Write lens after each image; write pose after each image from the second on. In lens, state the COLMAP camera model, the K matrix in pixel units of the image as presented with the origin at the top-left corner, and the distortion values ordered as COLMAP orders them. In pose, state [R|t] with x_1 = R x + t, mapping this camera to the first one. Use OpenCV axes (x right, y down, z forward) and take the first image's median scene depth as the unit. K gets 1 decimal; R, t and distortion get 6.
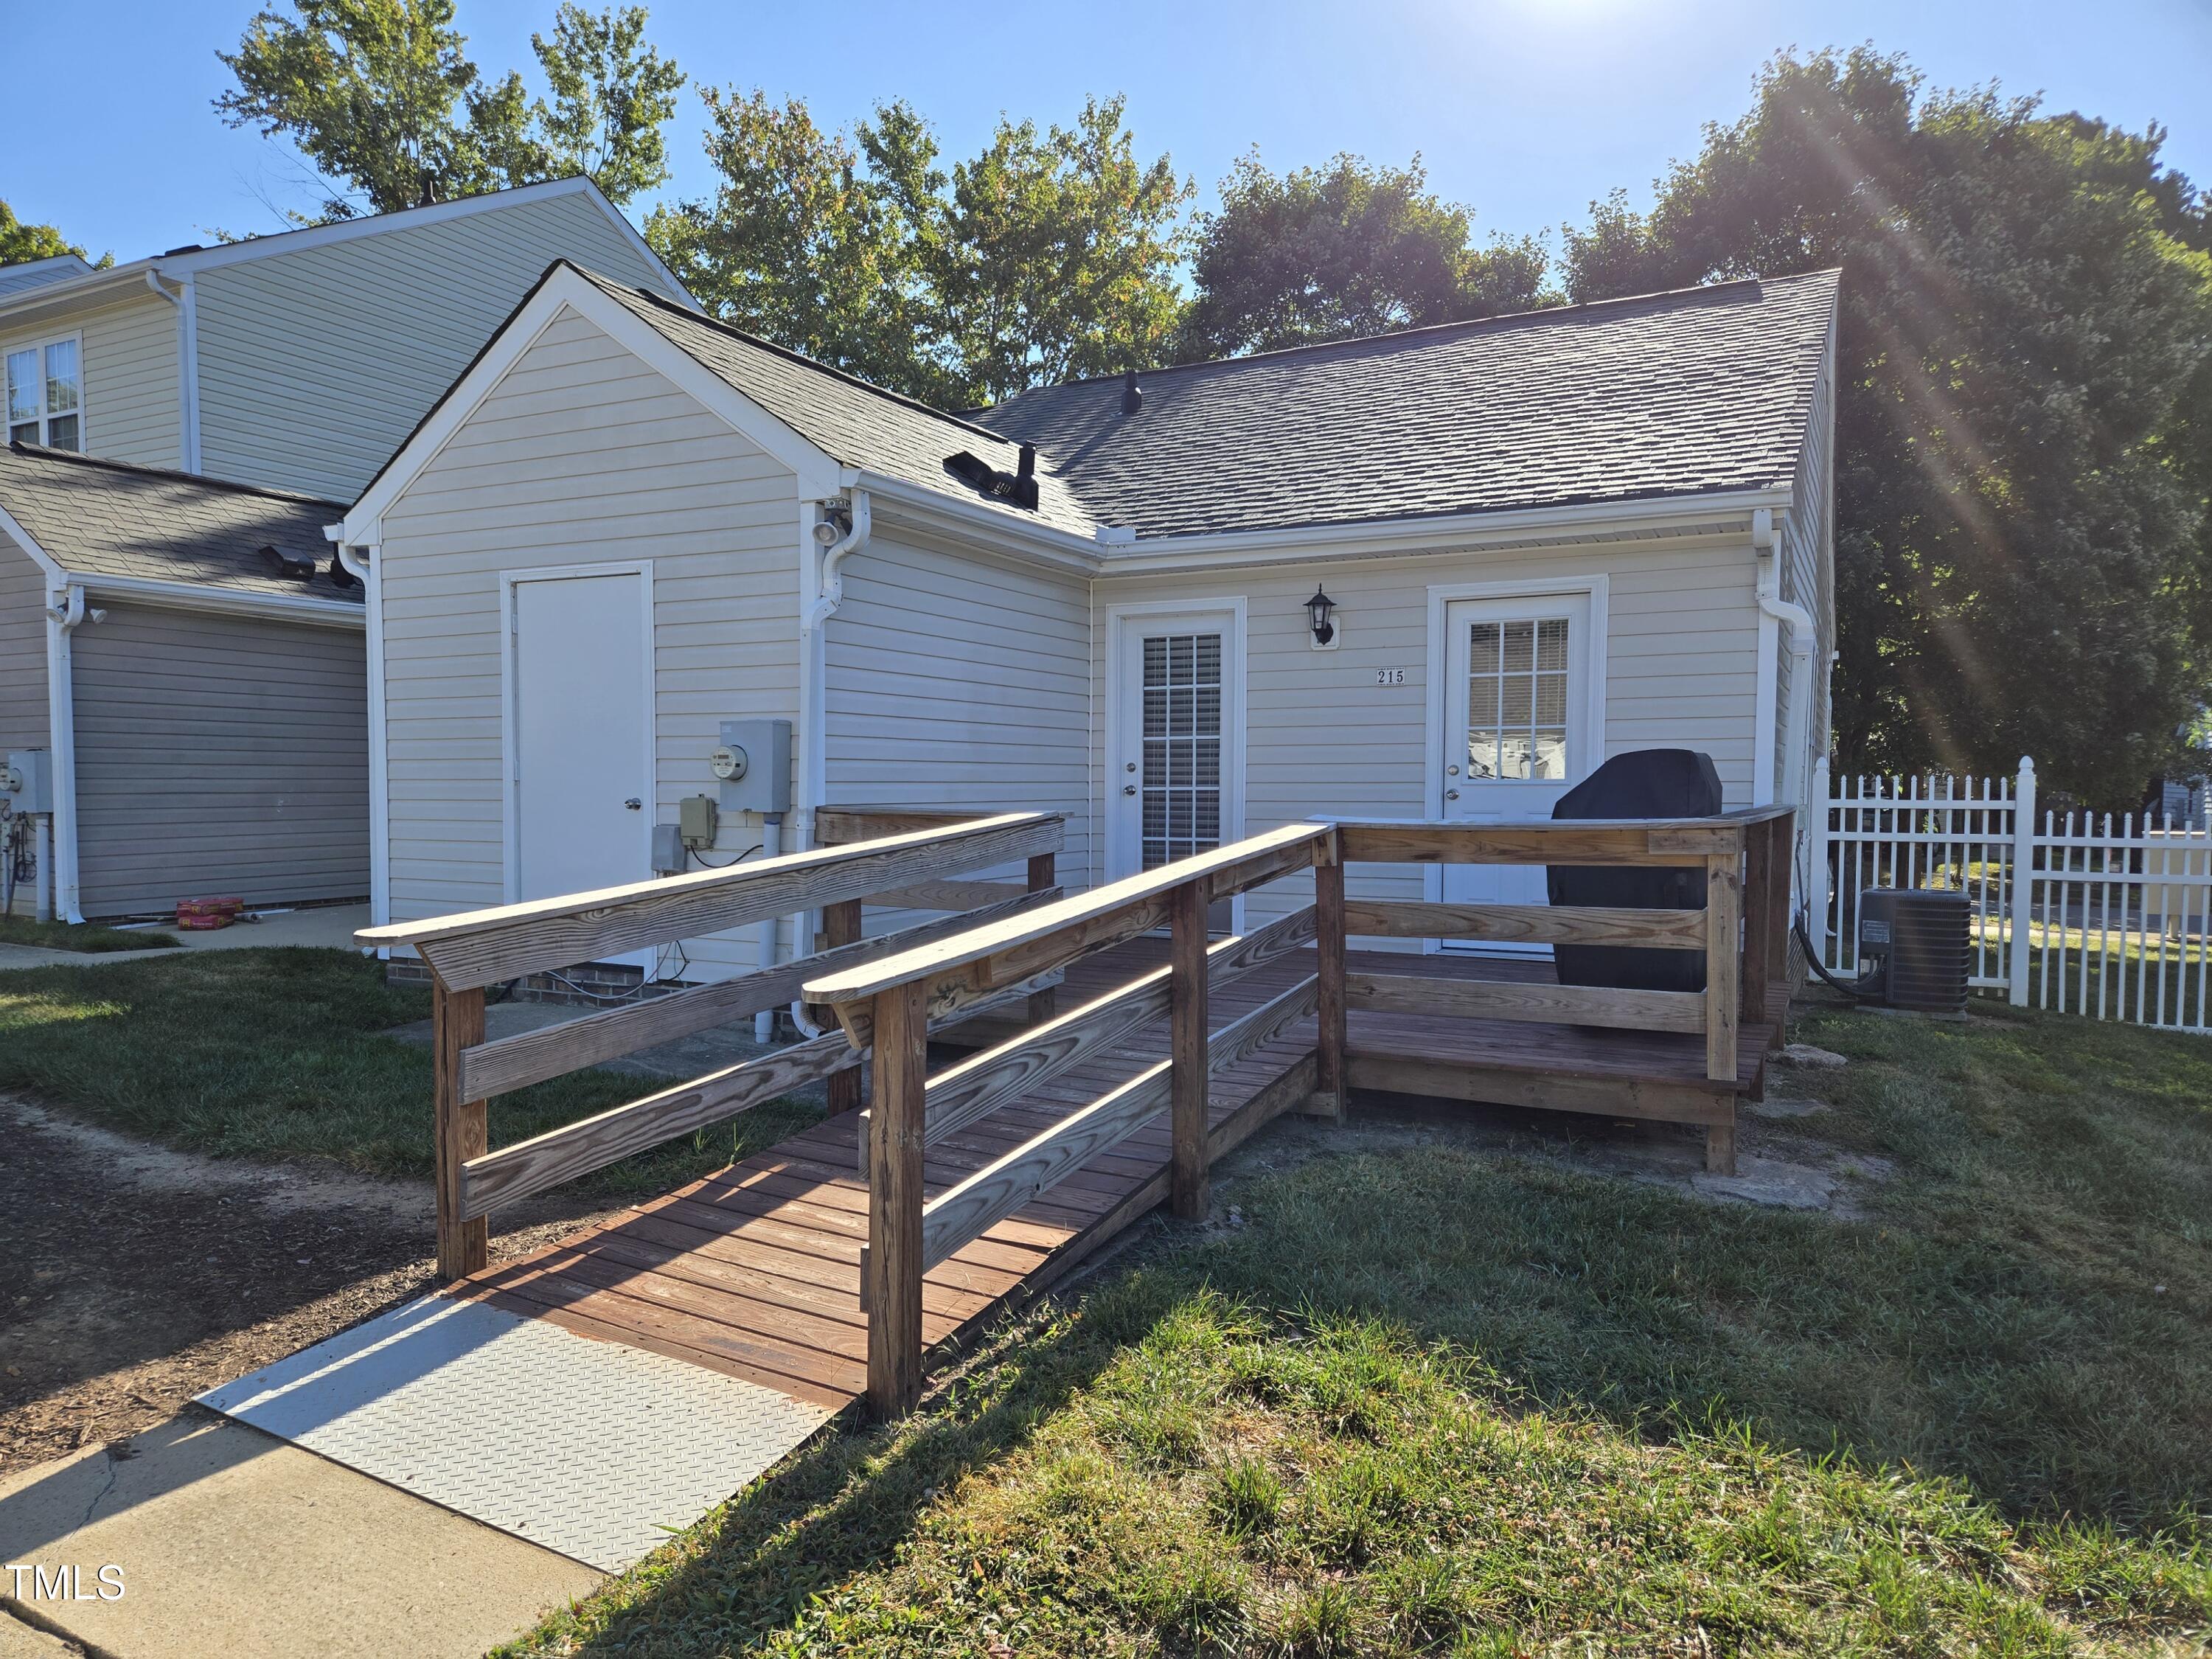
lens RADIAL K [[1467.2, 0, 1079.0], [0, 1467.2, 856.2], [0, 0, 1]] dist [0.073396, -0.058069]
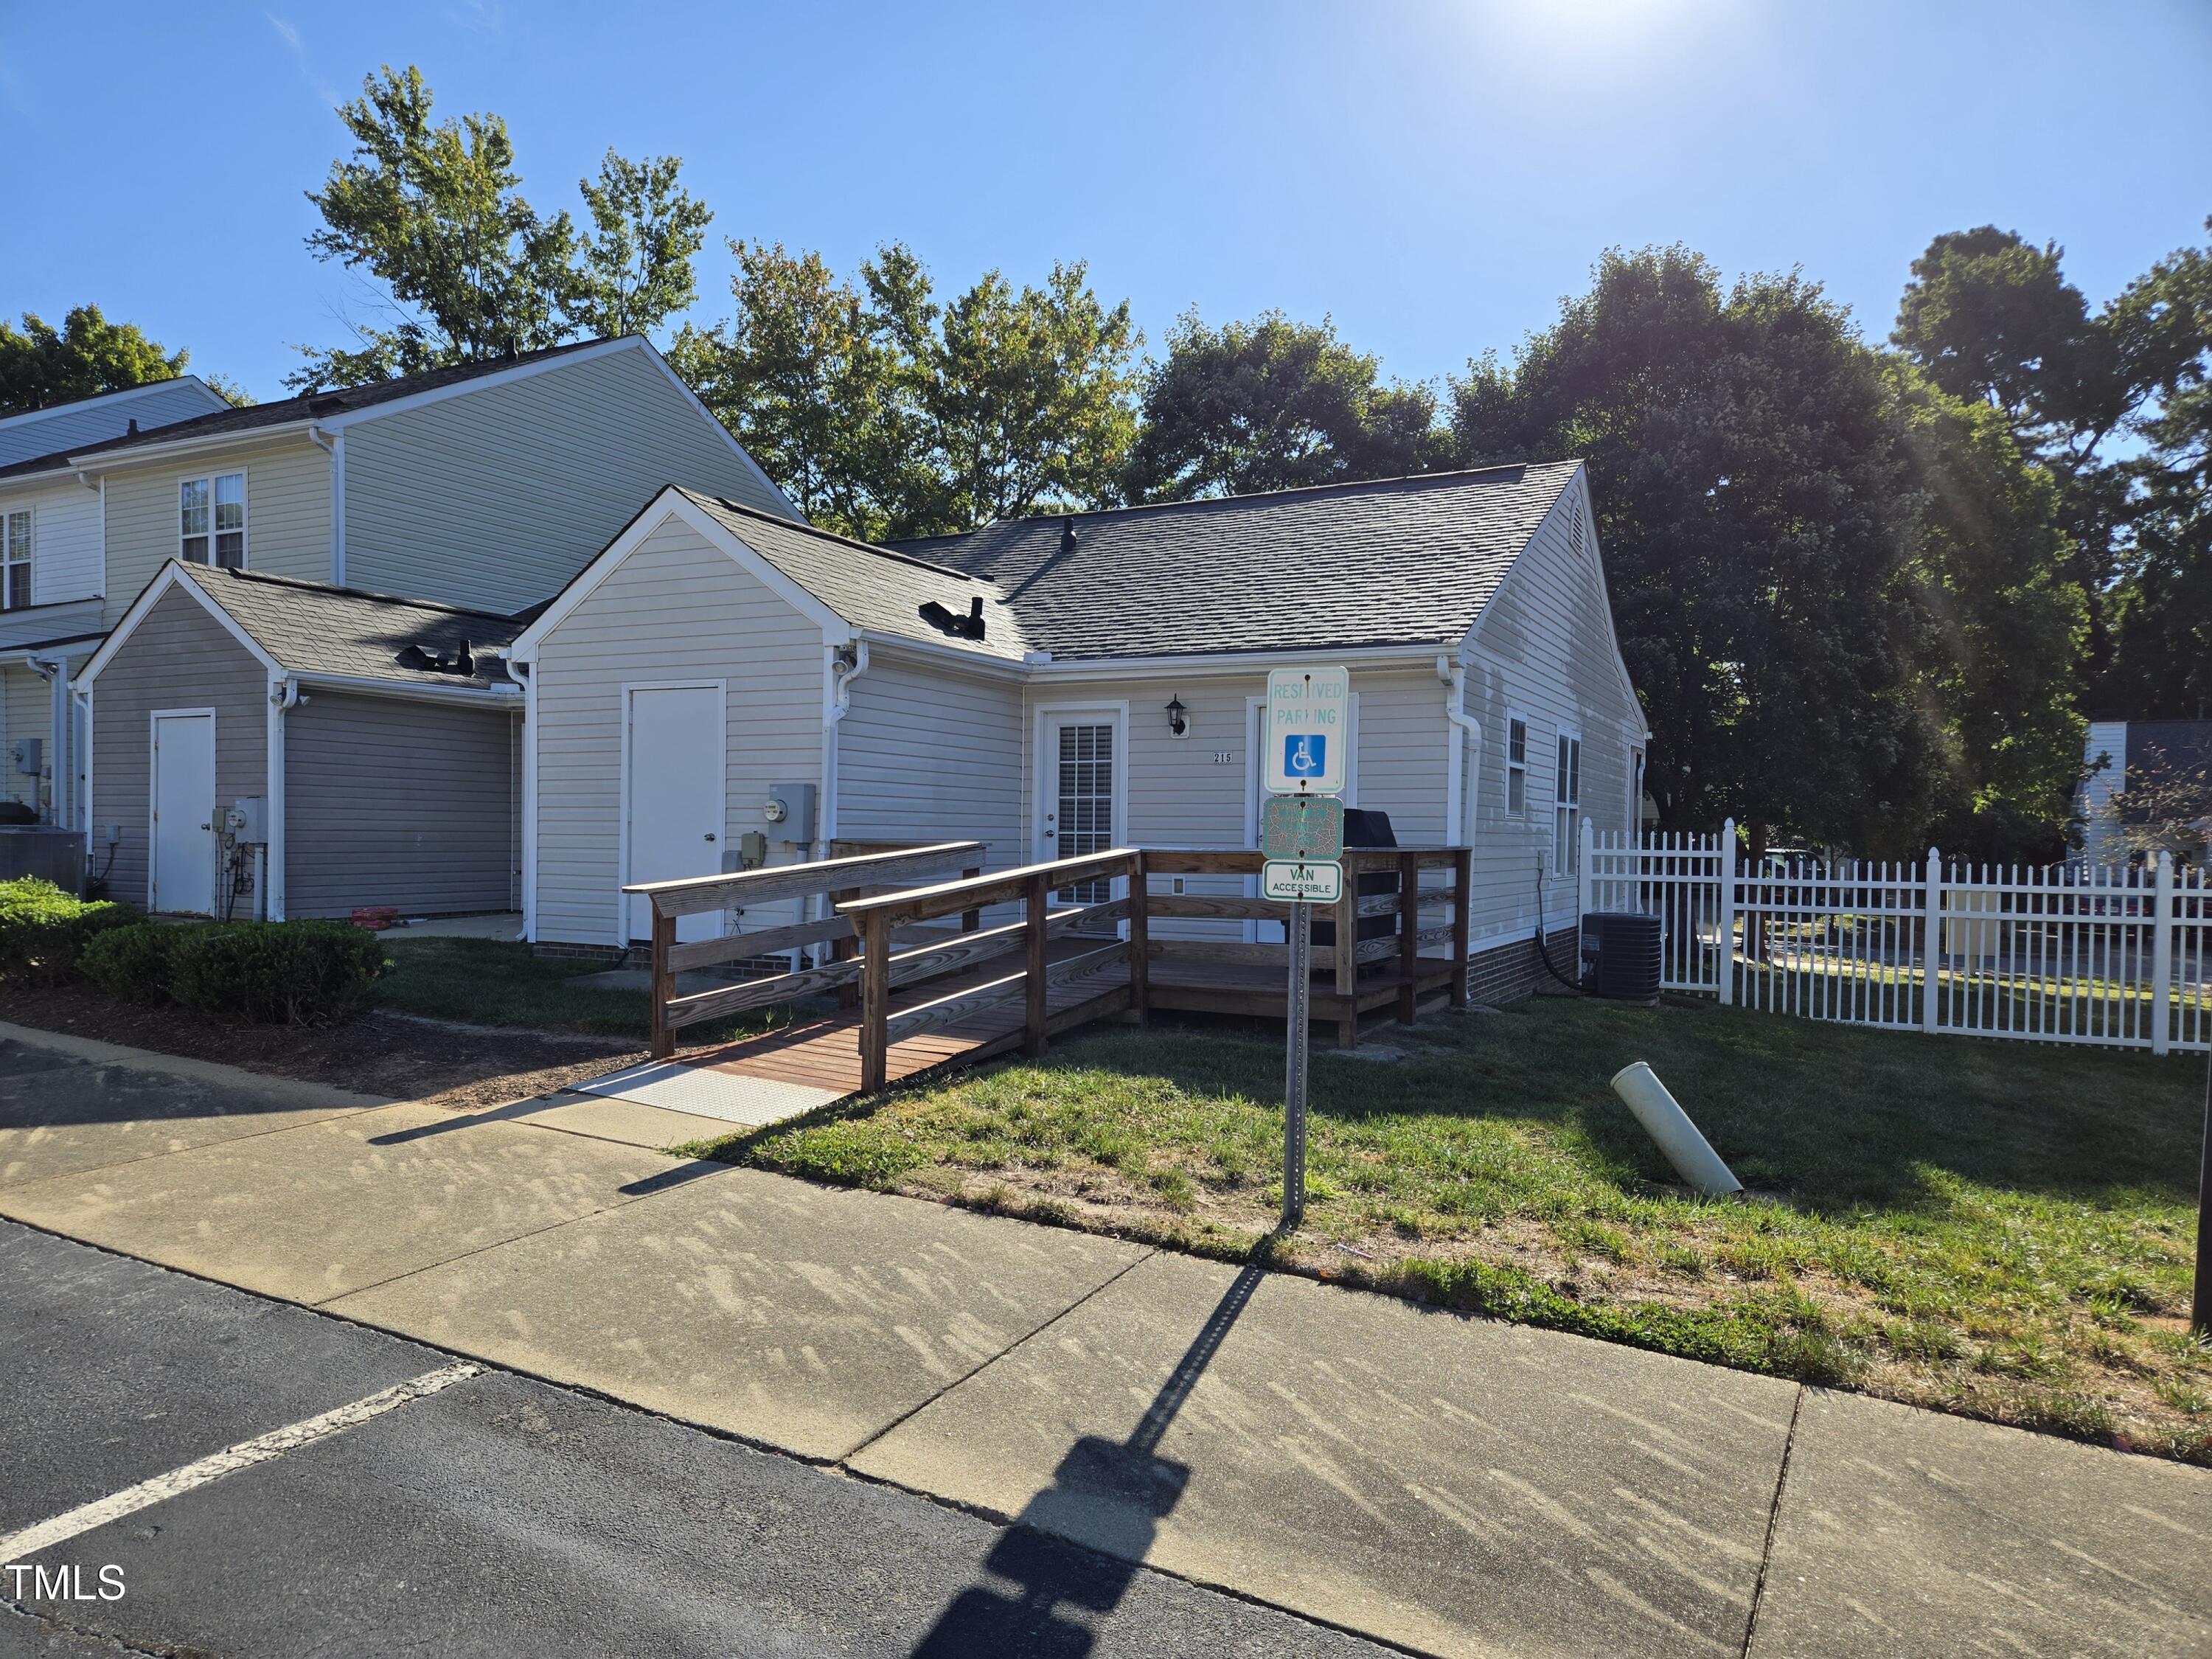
lens RADIAL K [[1467.2, 0, 1084.3], [0, 1467.2, 856.1], [0, 0, 1]] dist [0.073396, -0.058069]
pose [[0.999916, 0.010279, 0.007935, 0.057892], [-0.009977, 0.999258, -0.037208, 0.029259], [-0.008312, 0.037126, 0.999276, -0.414598]]
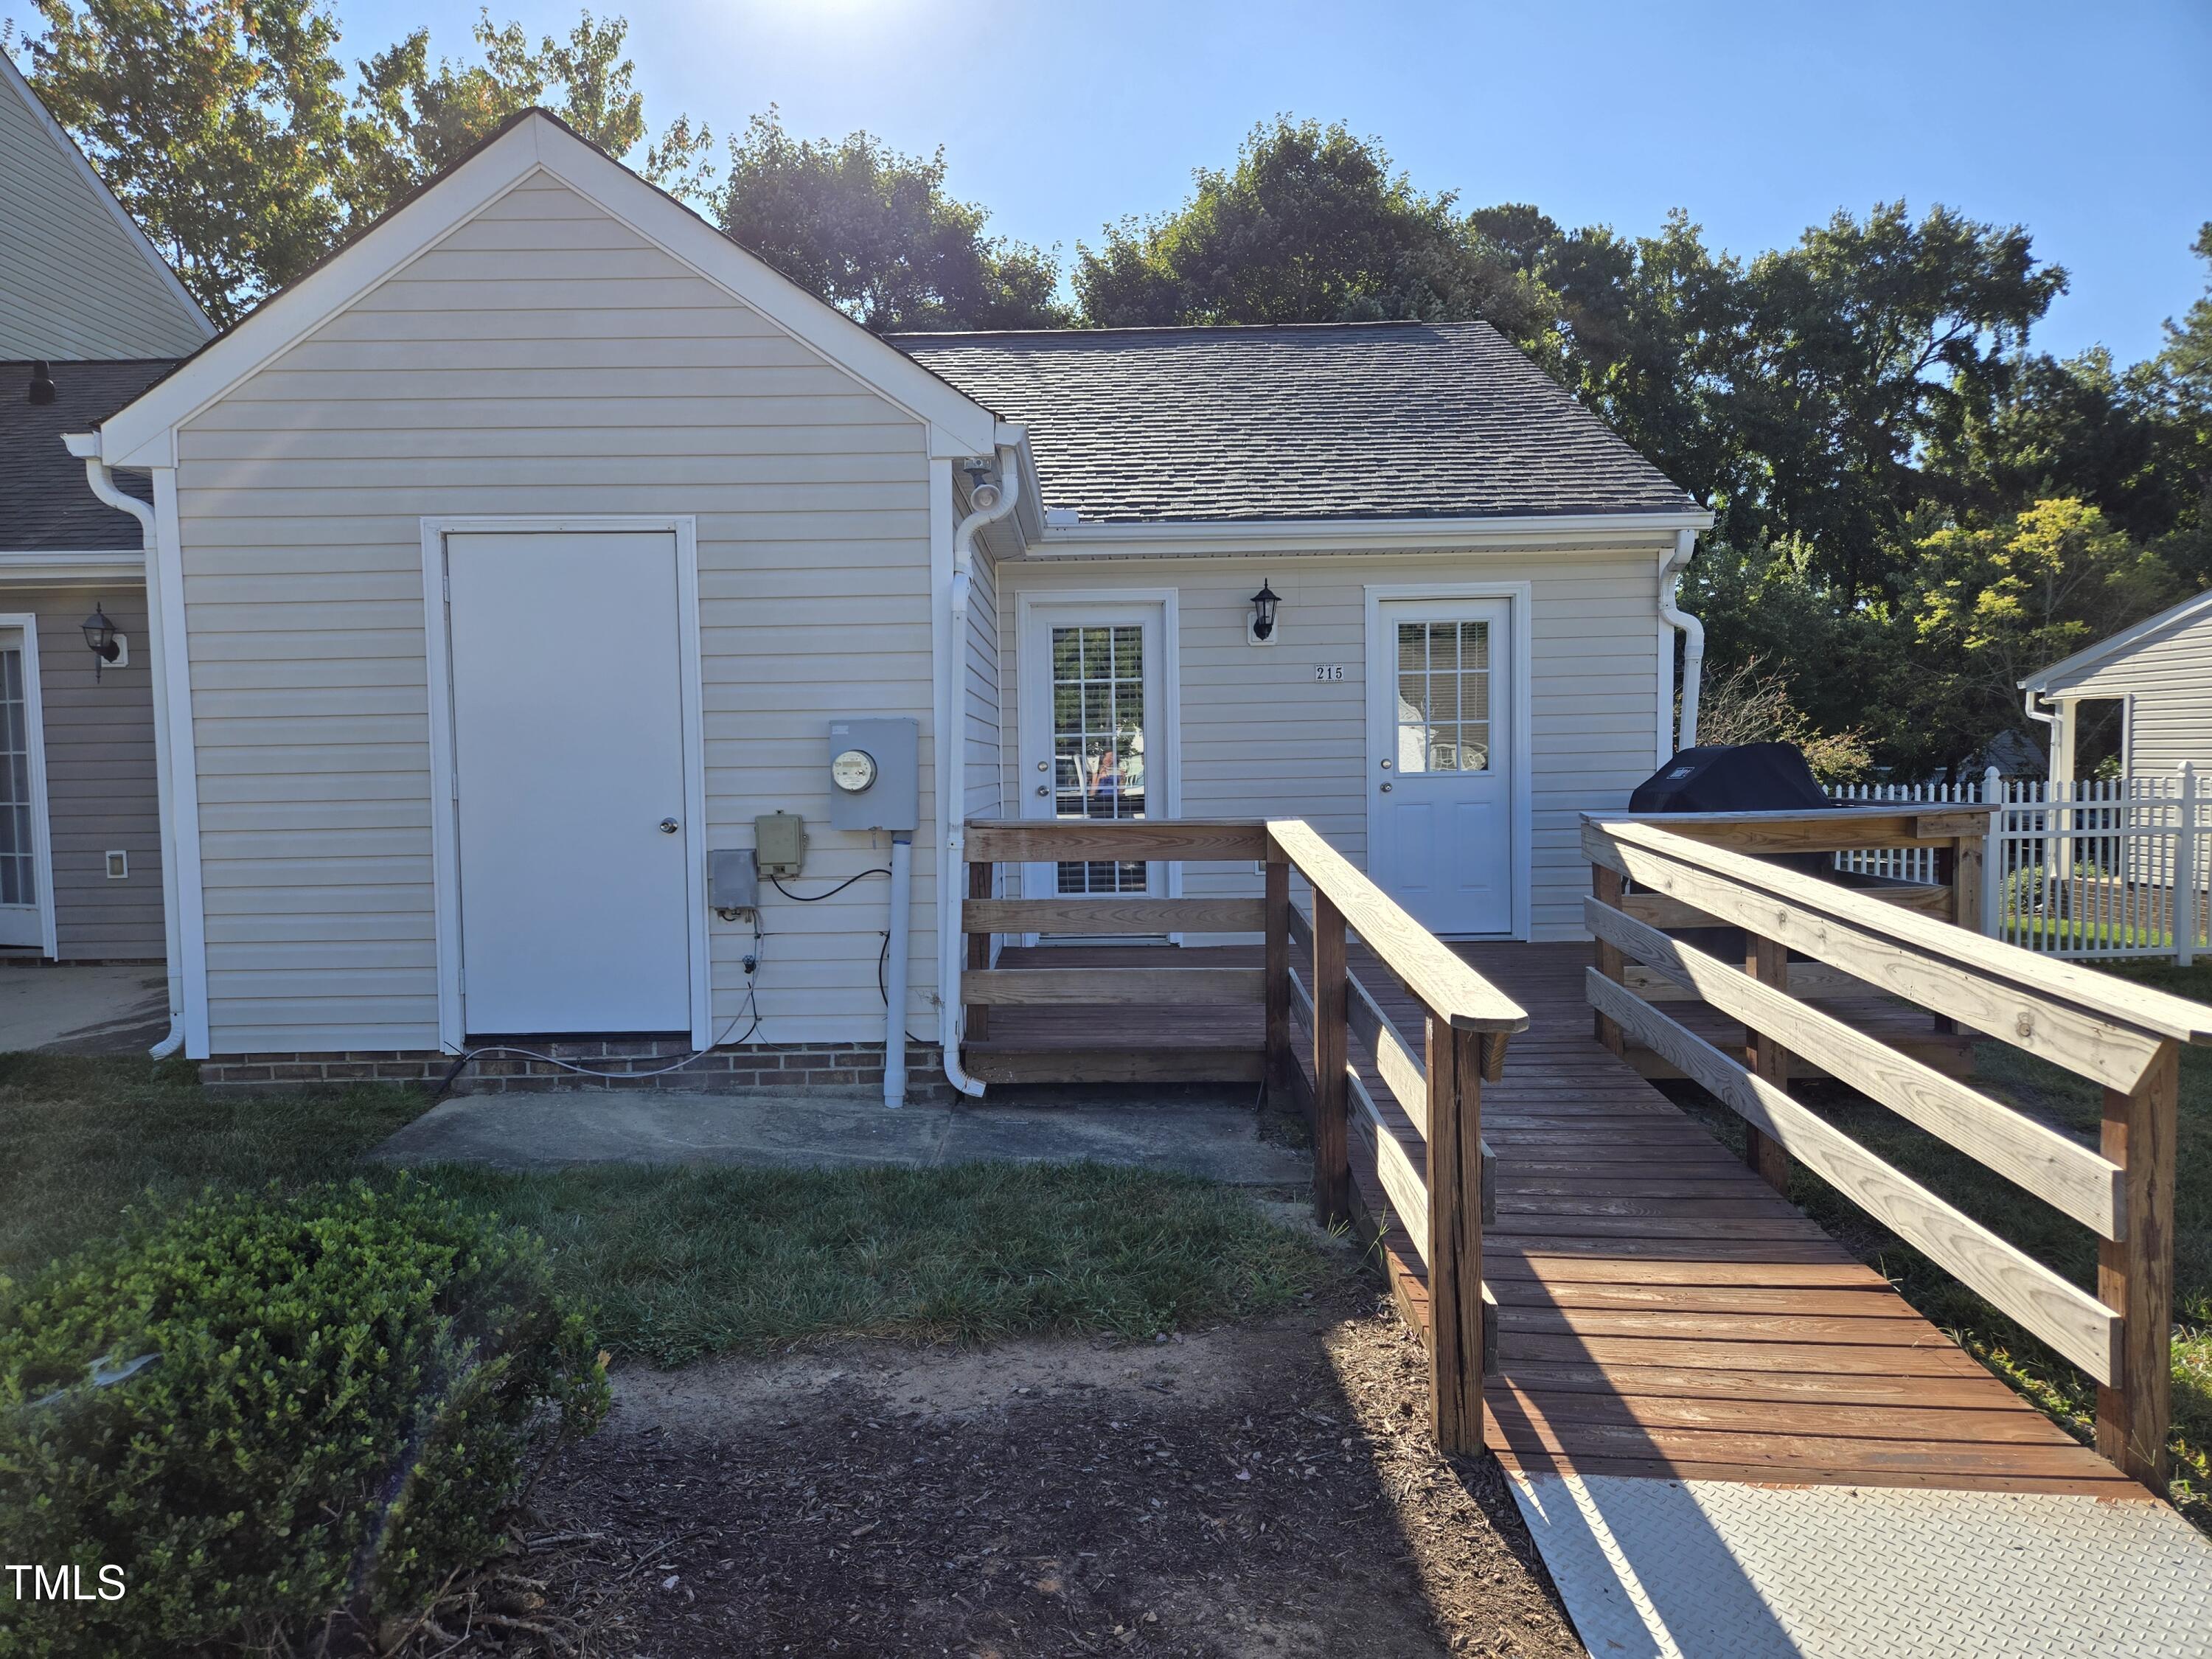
lens RADIAL K [[1467.2, 0, 1097.8], [0, 1467.2, 846.8], [0, 0, 1]] dist [0.073396, -0.058069]
pose [[0.887416, -0.042492, 0.459007, -0.364870], [0.042313, 0.999047, 0.010679, -0.018020], [-0.459024, 0.009945, 0.888368, 0.157873]]
